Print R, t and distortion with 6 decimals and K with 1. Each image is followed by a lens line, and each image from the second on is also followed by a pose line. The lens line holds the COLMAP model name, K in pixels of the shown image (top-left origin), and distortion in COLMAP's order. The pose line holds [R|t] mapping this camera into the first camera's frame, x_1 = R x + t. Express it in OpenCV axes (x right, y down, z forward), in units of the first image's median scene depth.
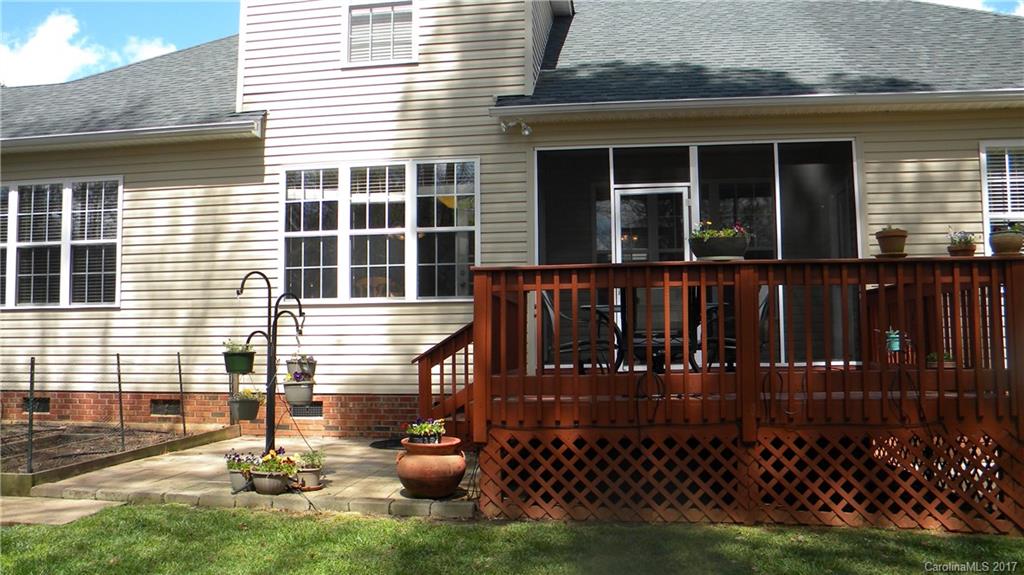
lens RADIAL K [[859.9, 0, 512.0], [0, 859.9, 287.5], [0, 0, 1]] dist [-0.192715, 0.180136]
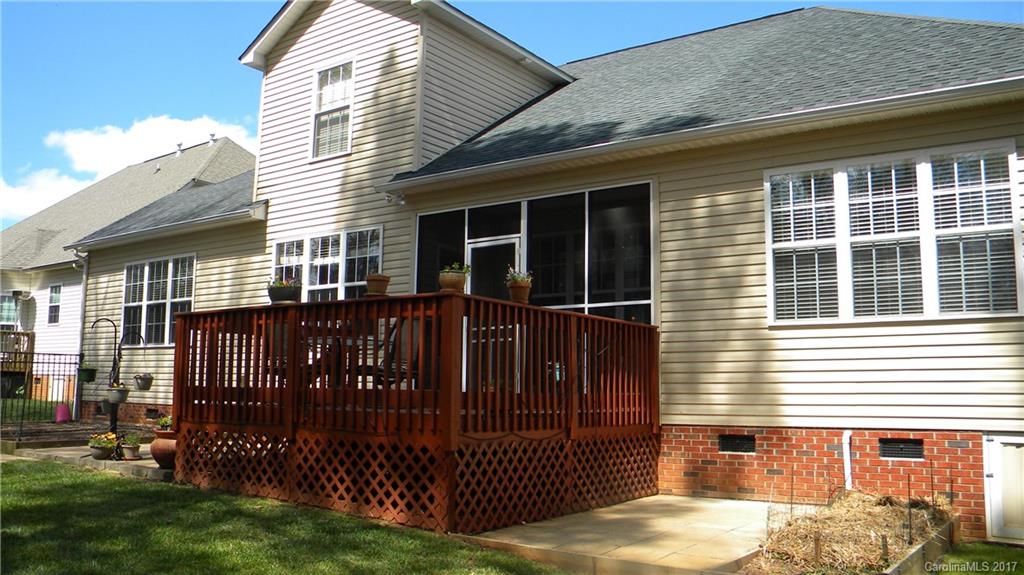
lens RADIAL K [[859.9, 0, 512.0], [0, 859.9, 287.5], [0, 0, 1]] dist [-0.192715, 0.180136]
pose [[0.891022, -0.037553, -0.452405, 0.701509], [0.014103, 0.998381, -0.055097, 0.011661], [0.453741, 0.042712, 0.890109, -0.025904]]
